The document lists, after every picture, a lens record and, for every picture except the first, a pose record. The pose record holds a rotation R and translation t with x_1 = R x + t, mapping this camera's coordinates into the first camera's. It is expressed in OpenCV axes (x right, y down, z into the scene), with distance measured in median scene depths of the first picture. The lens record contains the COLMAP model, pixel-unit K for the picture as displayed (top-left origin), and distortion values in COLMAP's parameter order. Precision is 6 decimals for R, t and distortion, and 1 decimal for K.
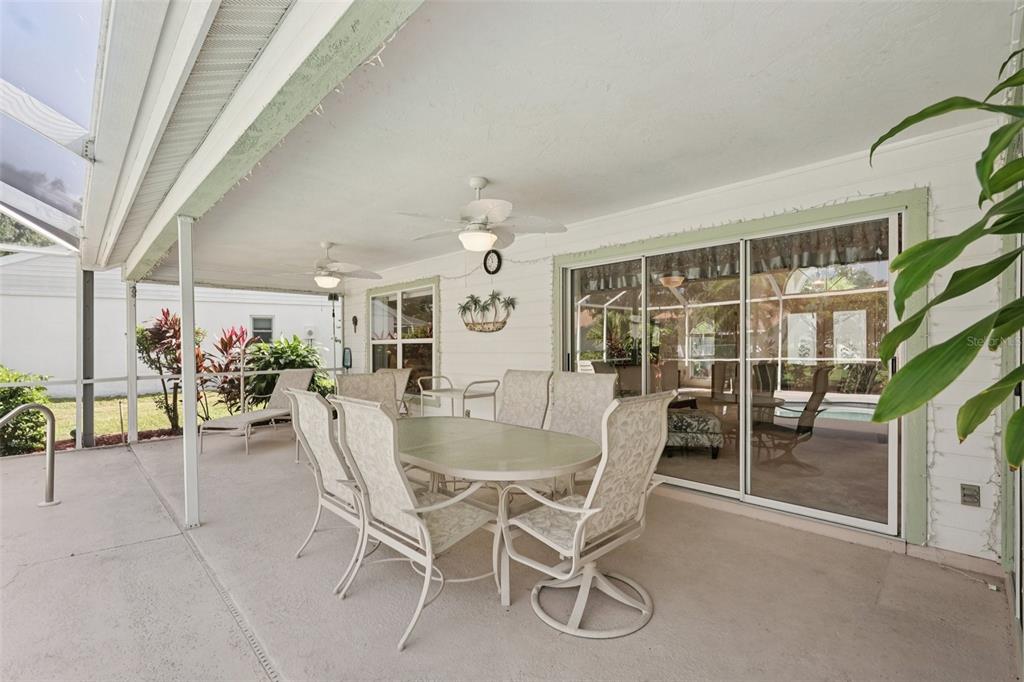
lens RADIAL K [[457.8, 0, 513.2], [0, 457.8, 346.1], [0, 0, 1]] dist [-0.012922, 0.004649]
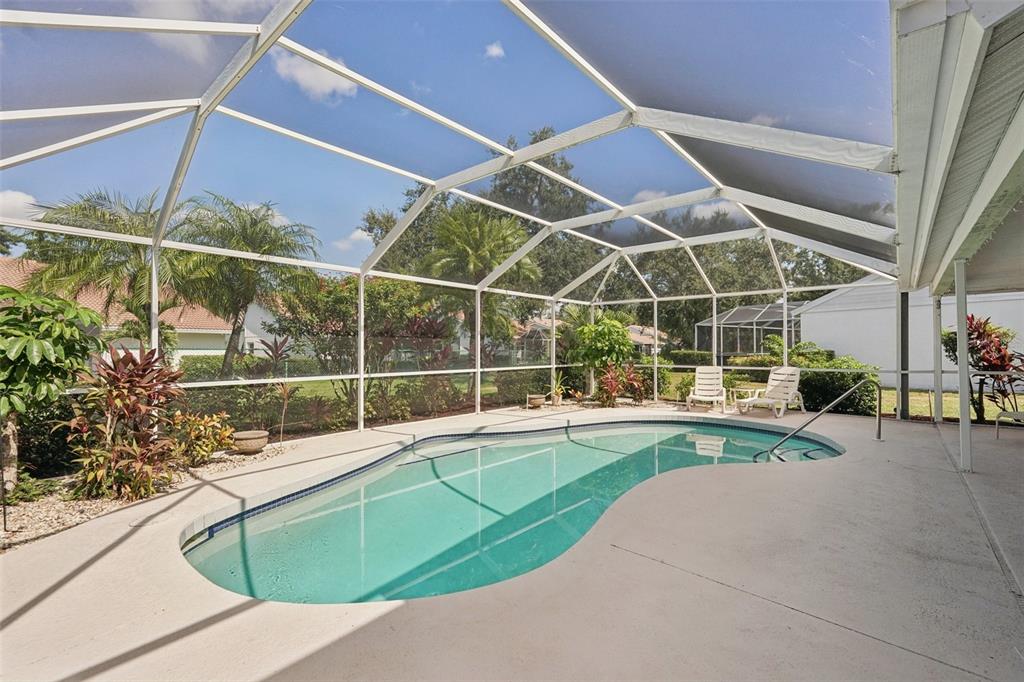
lens RADIAL K [[457.8, 0, 515.3], [0, 457.8, 349.7], [0, 0, 1]] dist [-0.012922, 0.004649]
pose [[0.095844, 0.005150, -0.995383, 0.328423], [0.001296, 0.999985, 0.005298, 0.001088], [0.995396, -0.001798, 0.095835, -0.312564]]
